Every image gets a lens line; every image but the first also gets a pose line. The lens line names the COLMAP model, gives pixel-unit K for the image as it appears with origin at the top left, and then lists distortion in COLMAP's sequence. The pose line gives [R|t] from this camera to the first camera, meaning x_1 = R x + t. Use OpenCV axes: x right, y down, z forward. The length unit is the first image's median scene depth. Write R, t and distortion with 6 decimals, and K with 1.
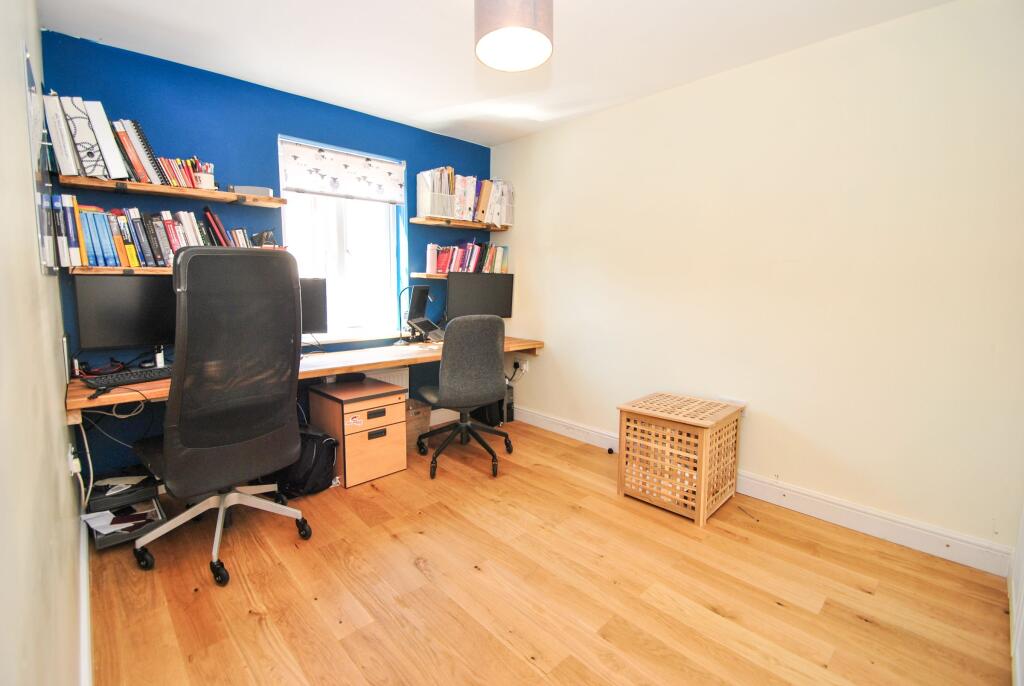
lens RADIAL K [[466.1, 0, 501.1], [0, 466.1, 328.4], [0, 0, 1]] dist [0.009338, -0.015230]
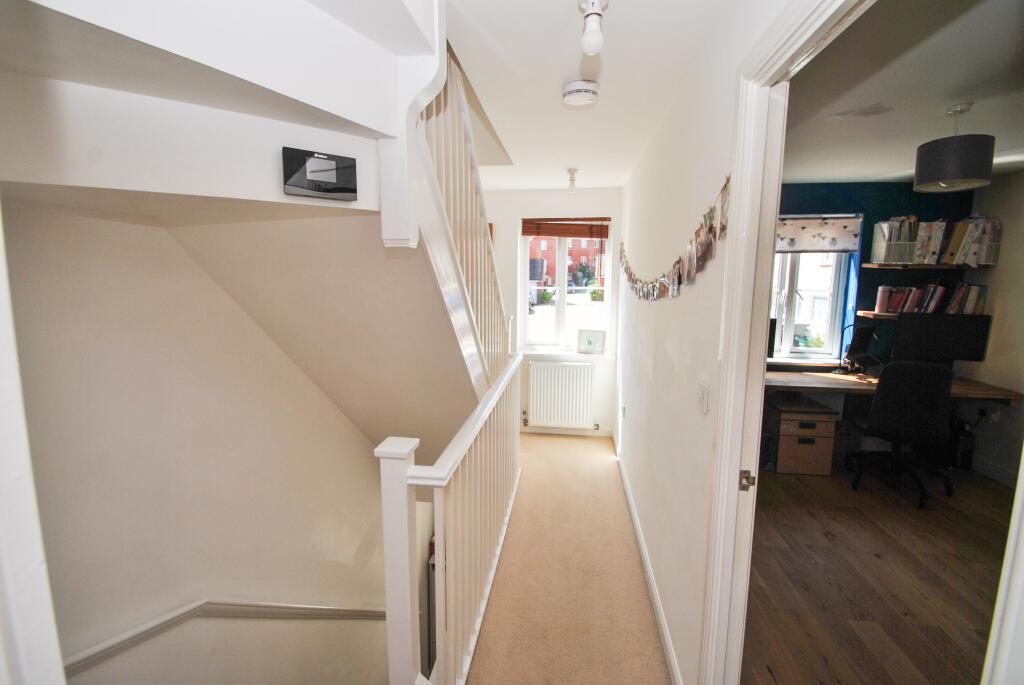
lens RADIAL K [[466.1, 0, 501.1], [0, 466.1, 327.9], [0, 0, 1]] dist [0.009338, -0.015230]
pose [[0.646204, 0.095233, -0.757200, 0.109489], [-0.084843, 0.994998, 0.052735, -0.066175], [0.758434, 0.030166, 0.651051, -0.394349]]
